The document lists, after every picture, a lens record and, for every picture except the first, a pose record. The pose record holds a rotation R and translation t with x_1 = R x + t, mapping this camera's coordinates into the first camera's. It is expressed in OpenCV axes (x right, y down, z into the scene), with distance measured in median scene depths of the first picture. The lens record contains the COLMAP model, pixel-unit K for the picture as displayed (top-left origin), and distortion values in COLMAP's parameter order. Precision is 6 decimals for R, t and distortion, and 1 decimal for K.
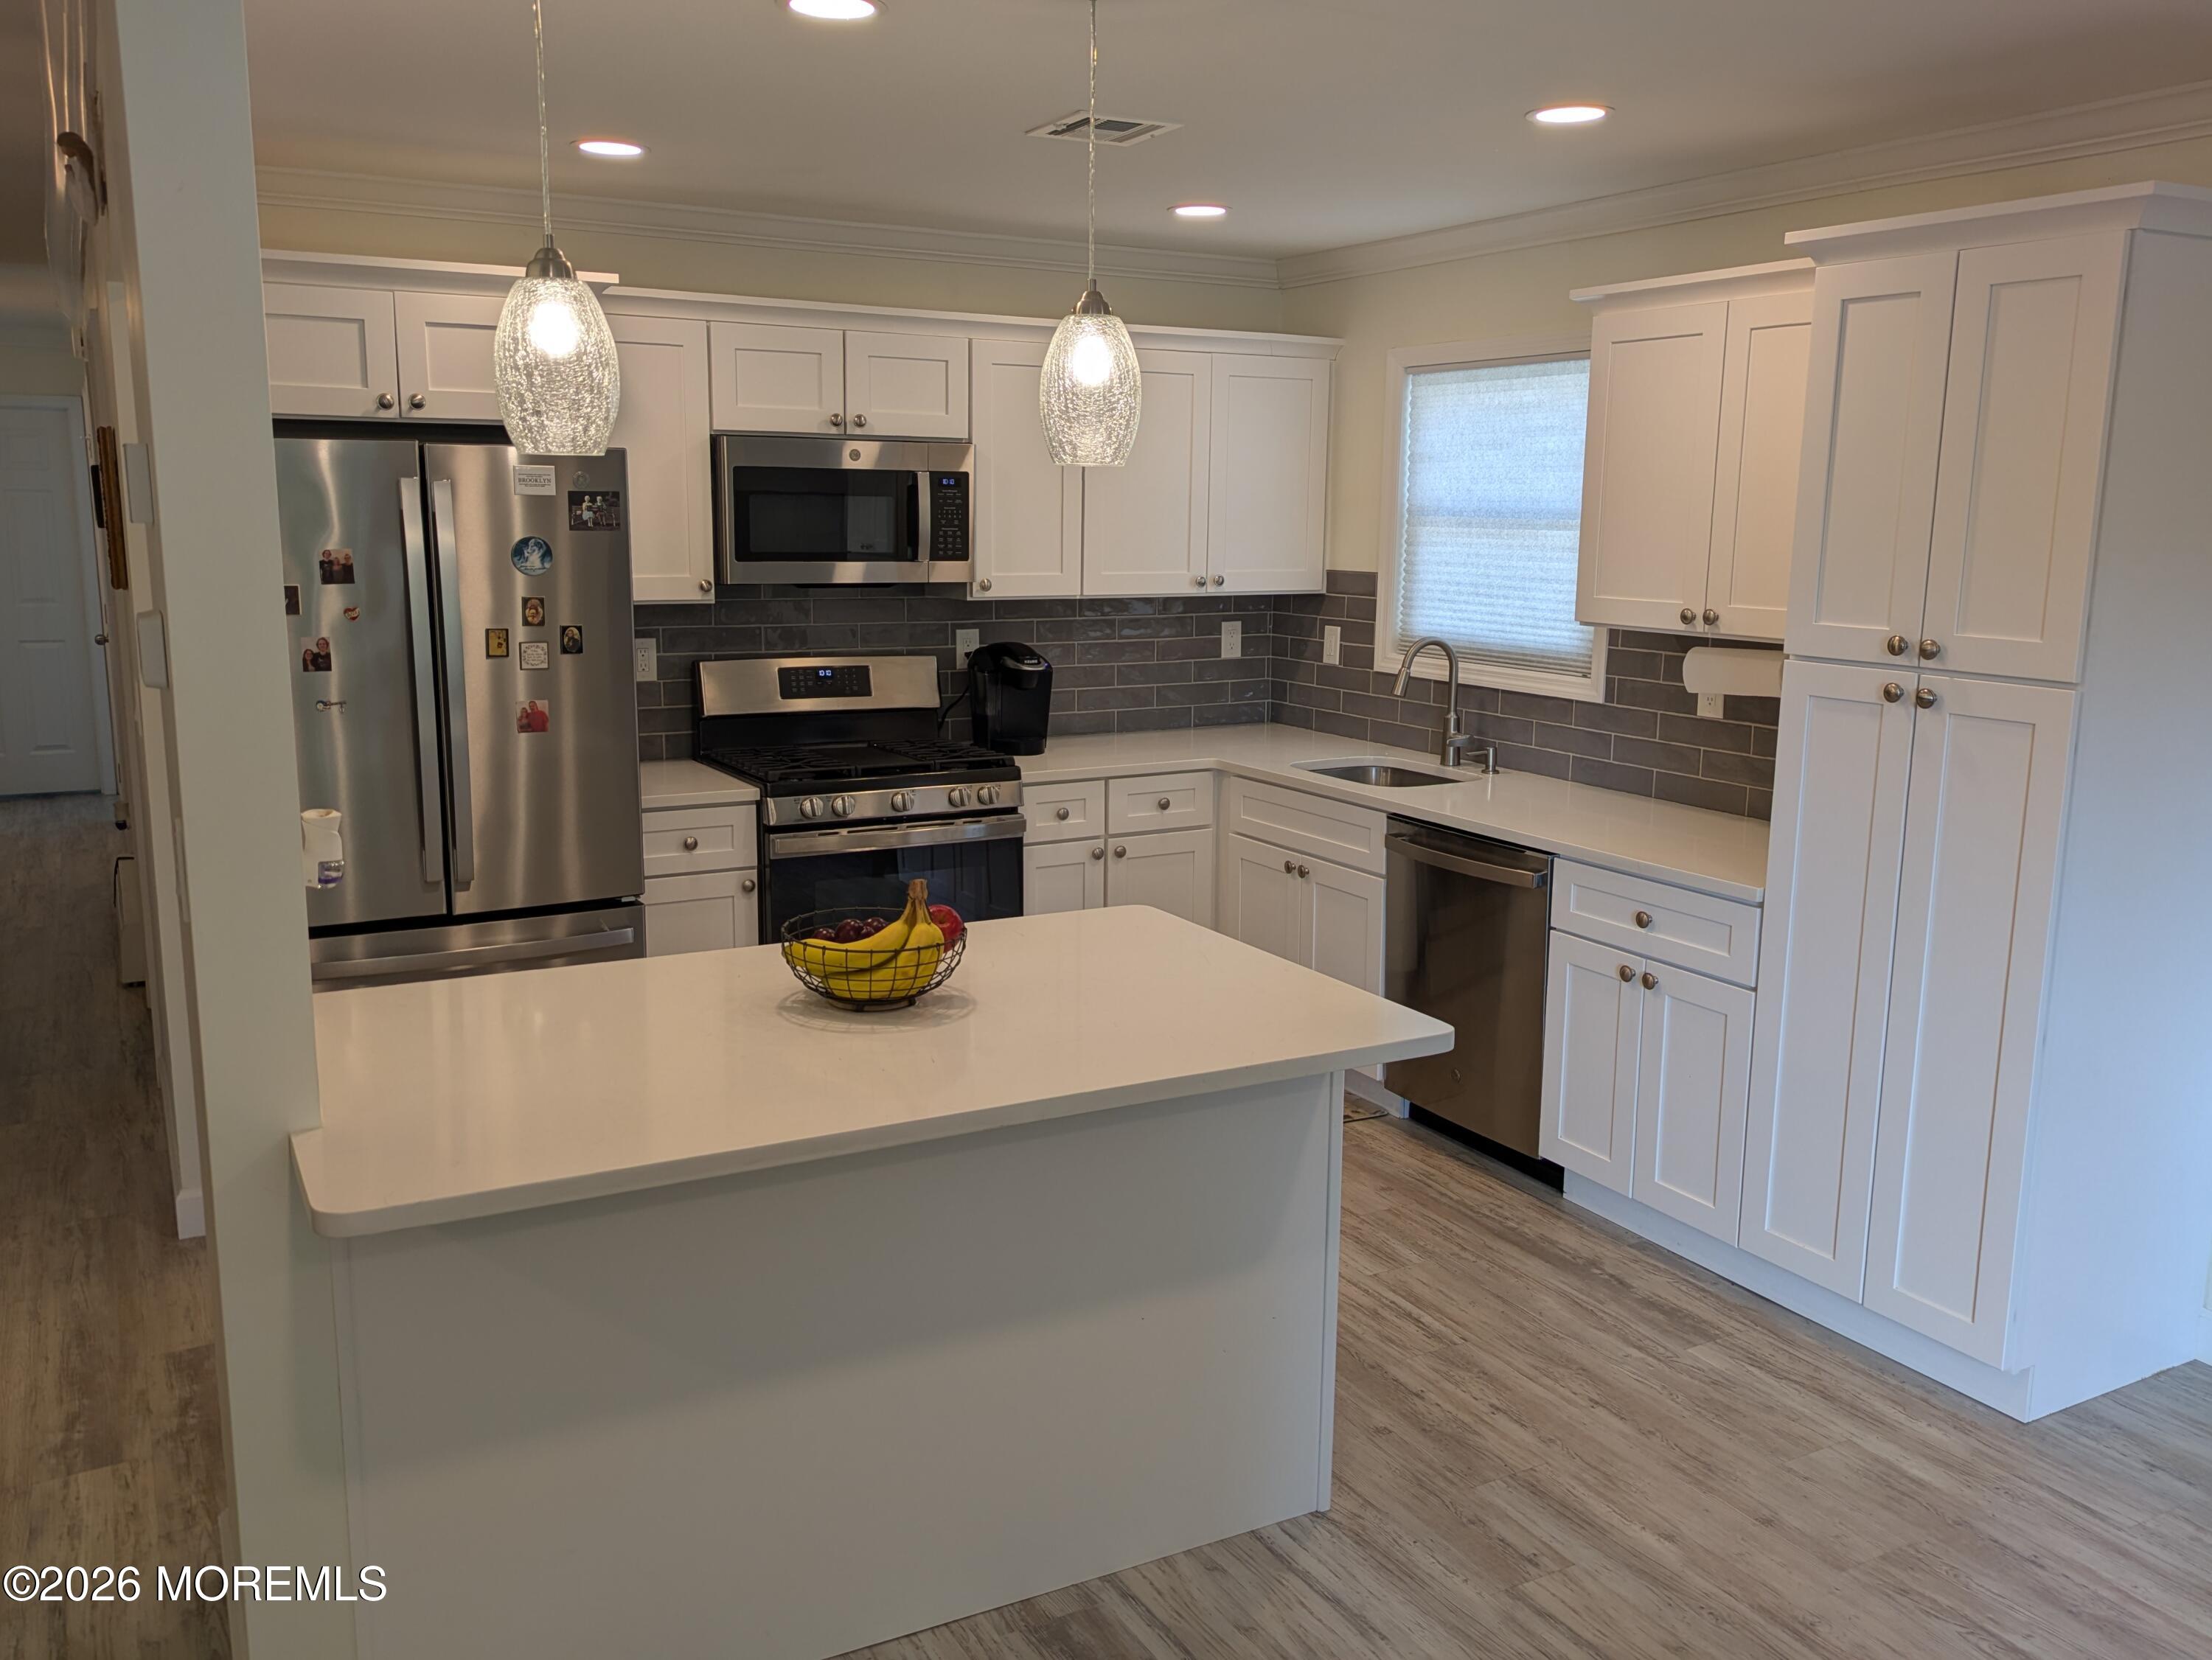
lens RADIAL K [[1763.2, 0, 1106.0], [0, 1763.2, 830.0], [0, 0, 1]] dist [0.049847, -0.056052]
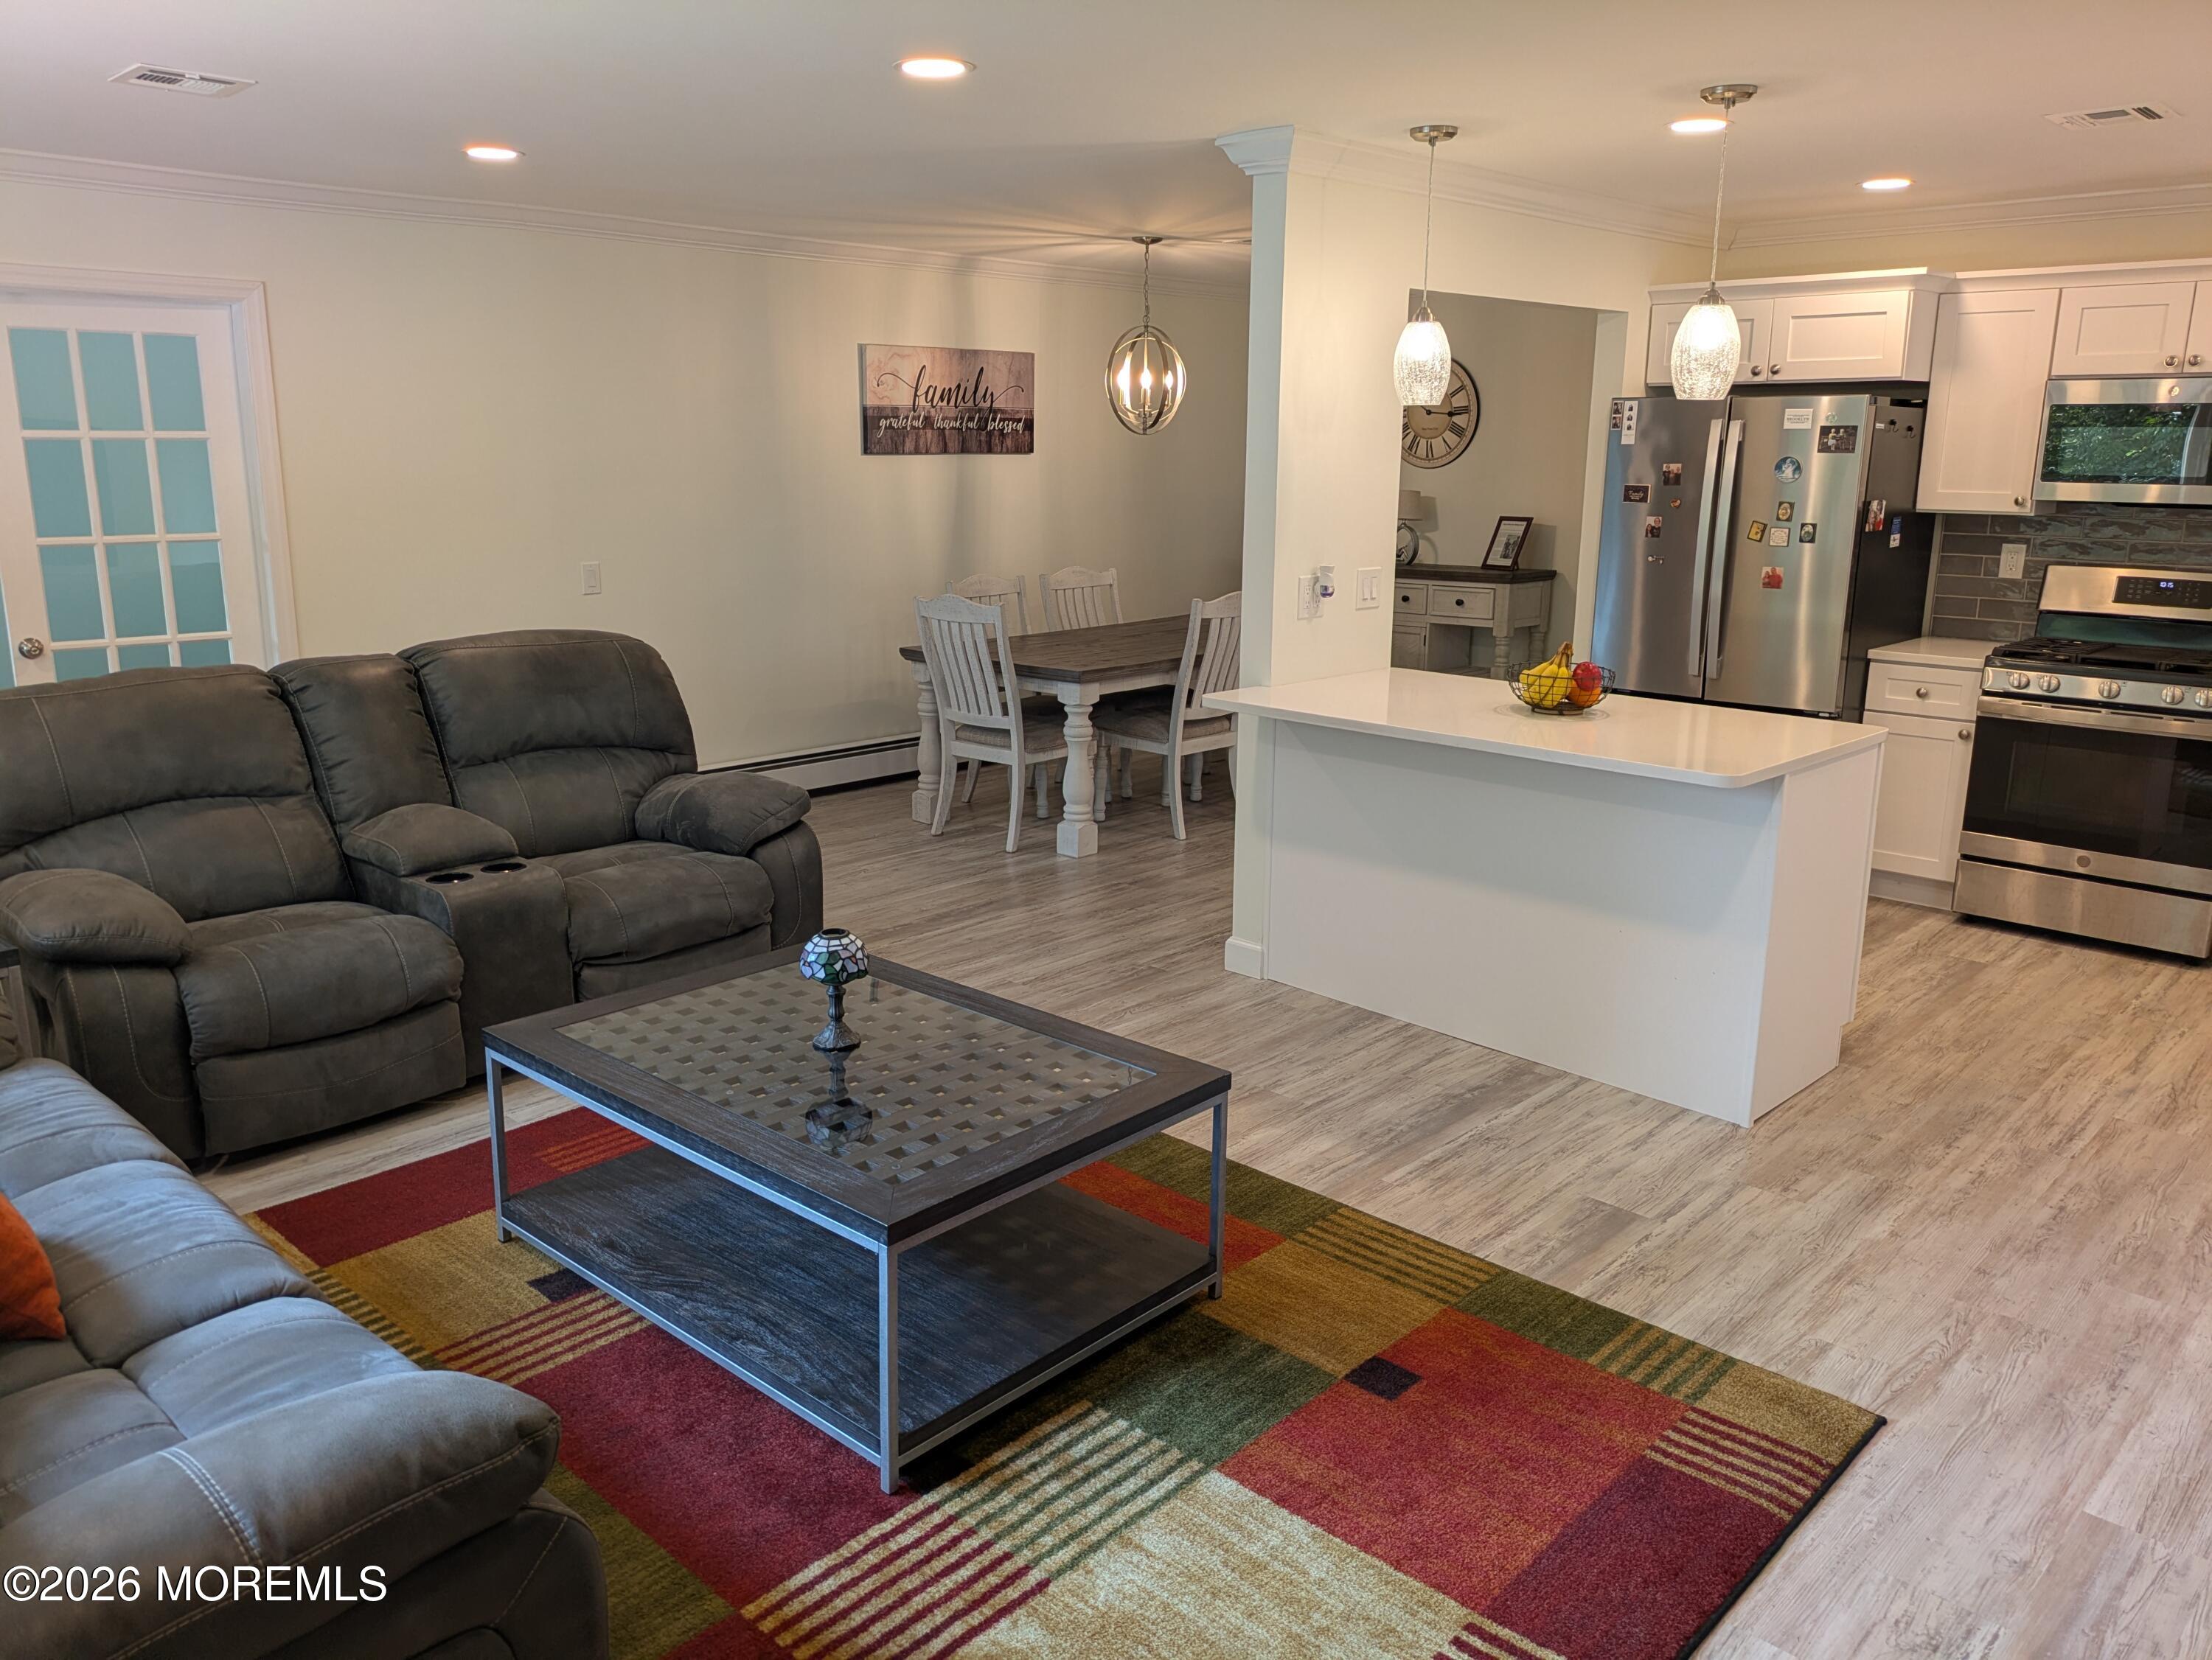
lens RADIAL K [[1649.3, 0, 1106.0], [0, 1649.3, 830.0], [0, 0, 1]] dist [0.050994, -0.060257]
pose [[0.298292, 0.209007, -0.931310, 0.905302], [-0.177567, 0.970848, 0.161007, 0.017940], [0.937812, 0.117343, 0.326709, 0.033301]]
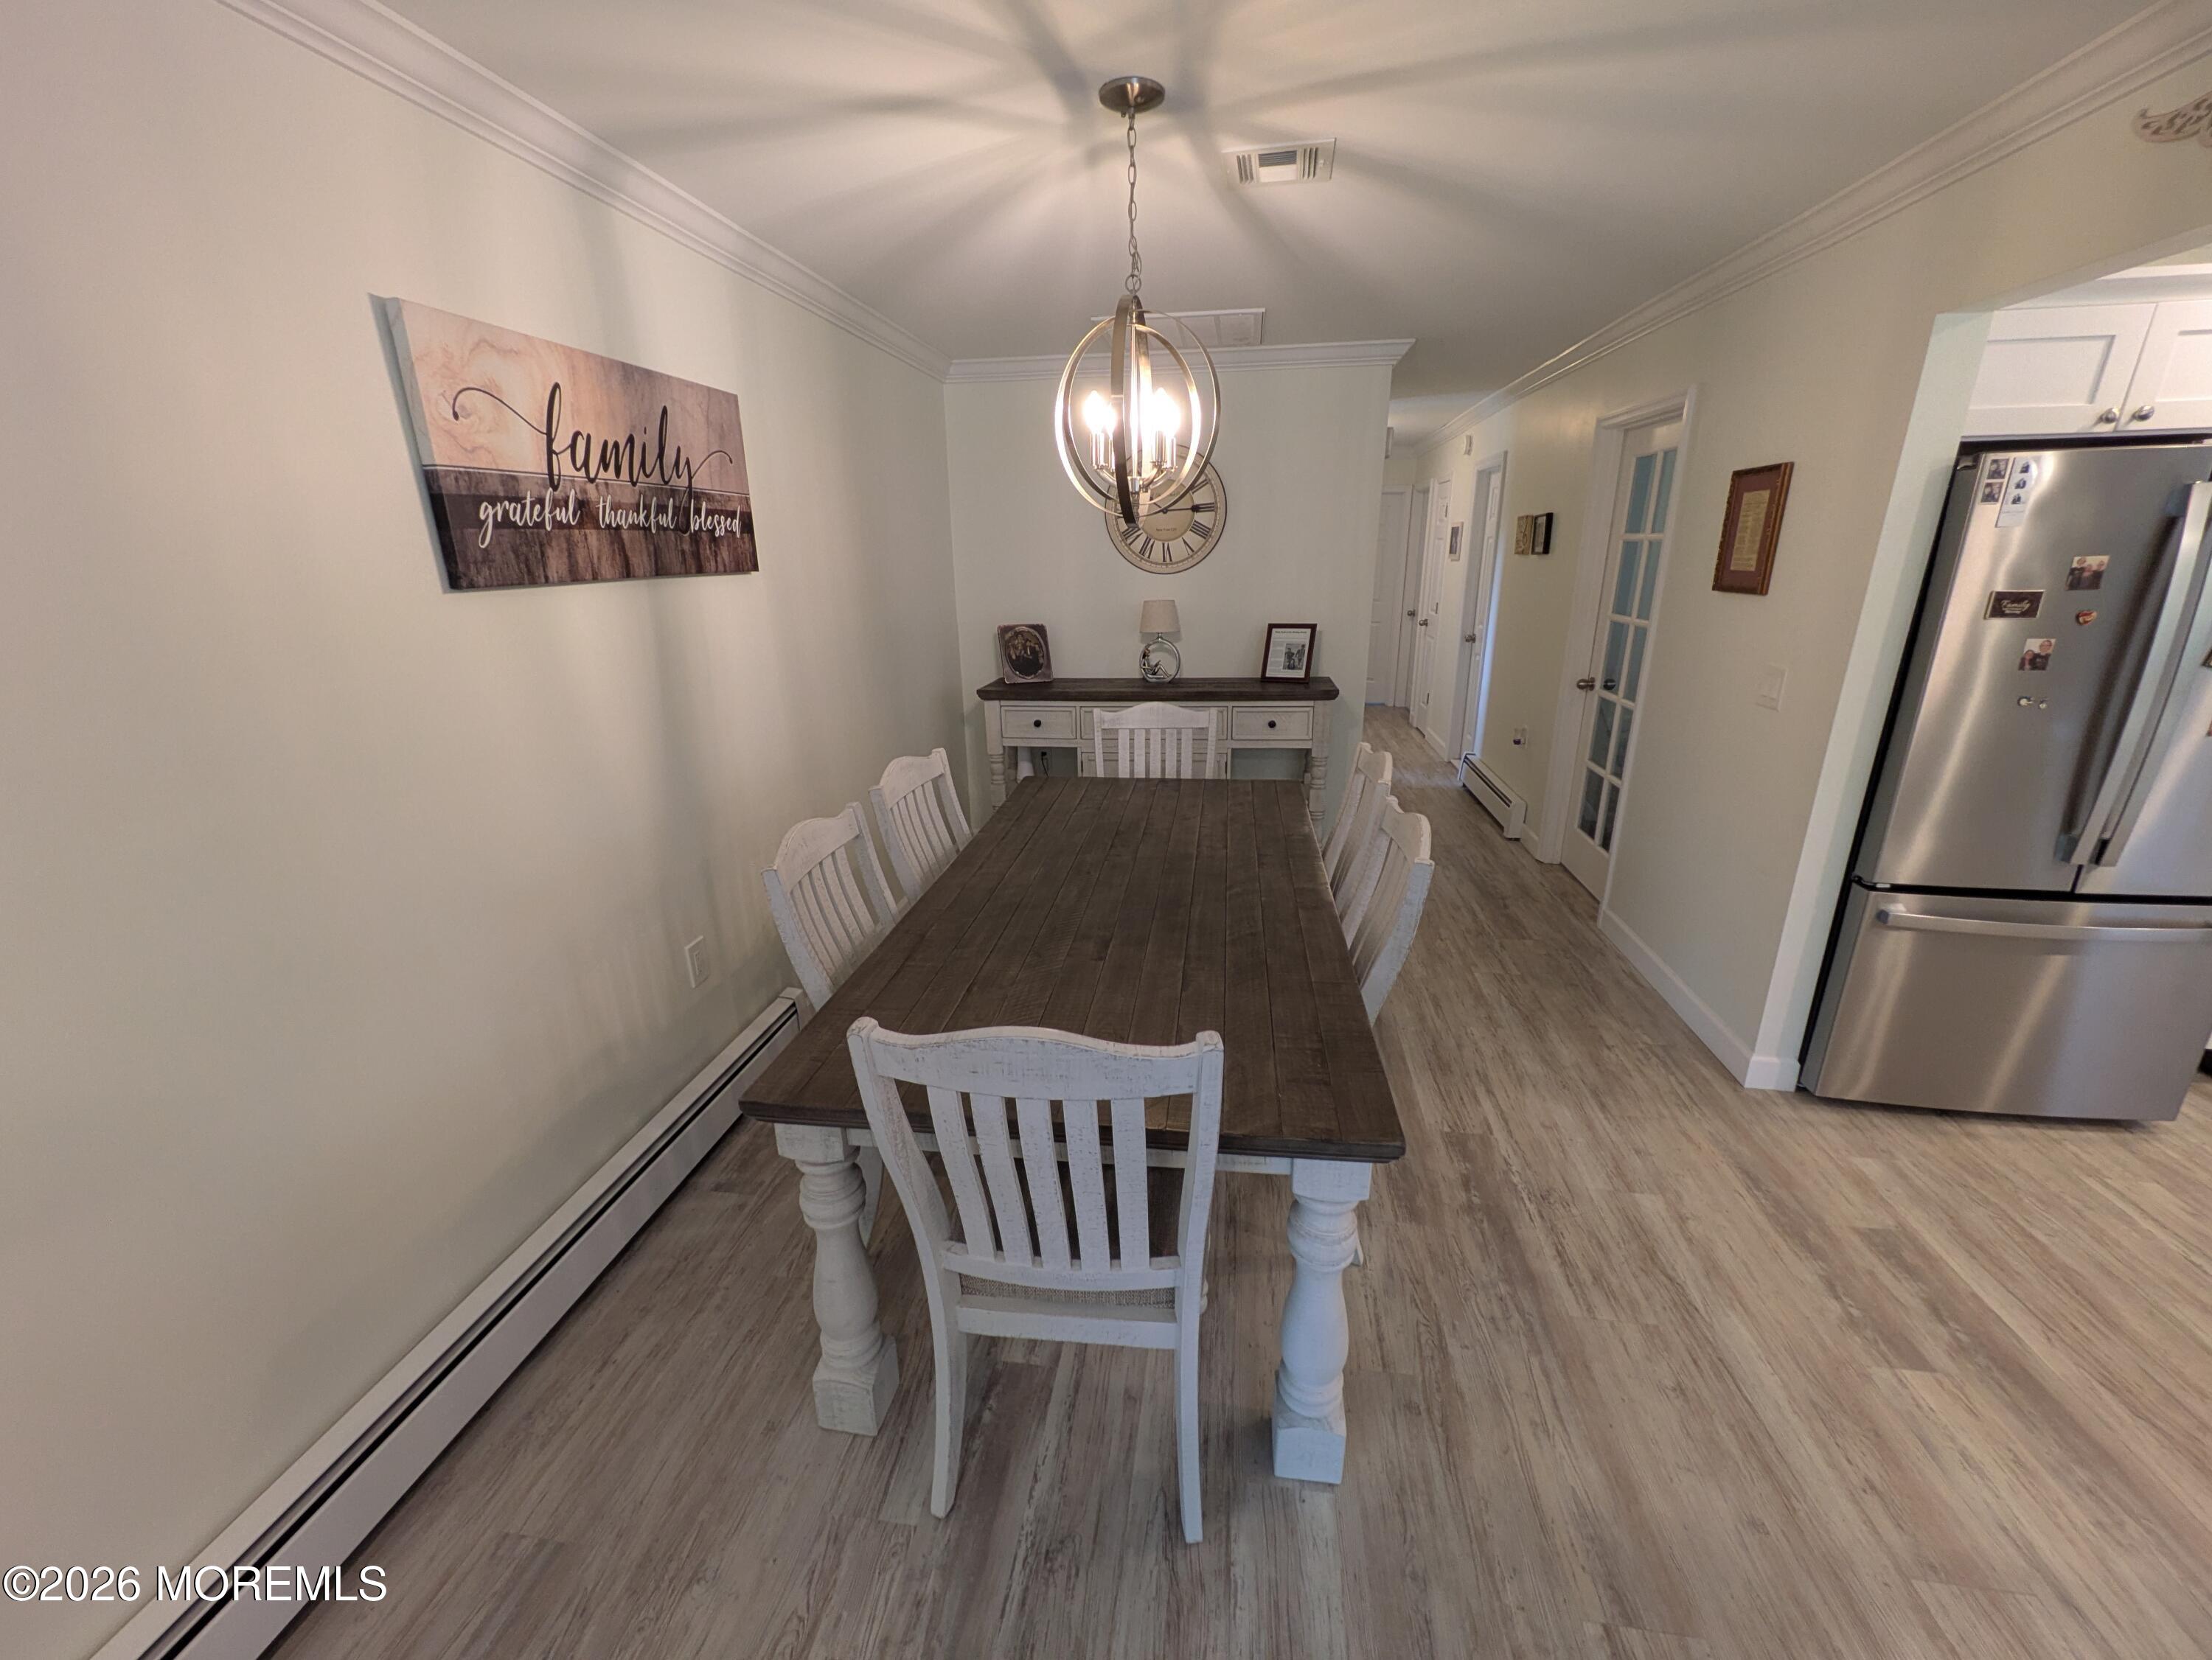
lens RADIAL K [[876.2, 0, 1110.7], [0, 876.2, 842.3], [0, 0, 1]] dist [-0.001011, -0.000042]
pose [[0.787761, 0.170056, -0.592042, -0.544886], [-0.085914, 0.982075, 0.167773, -0.024812], [0.609960, -0.081300, 0.788251, 0.198289]]
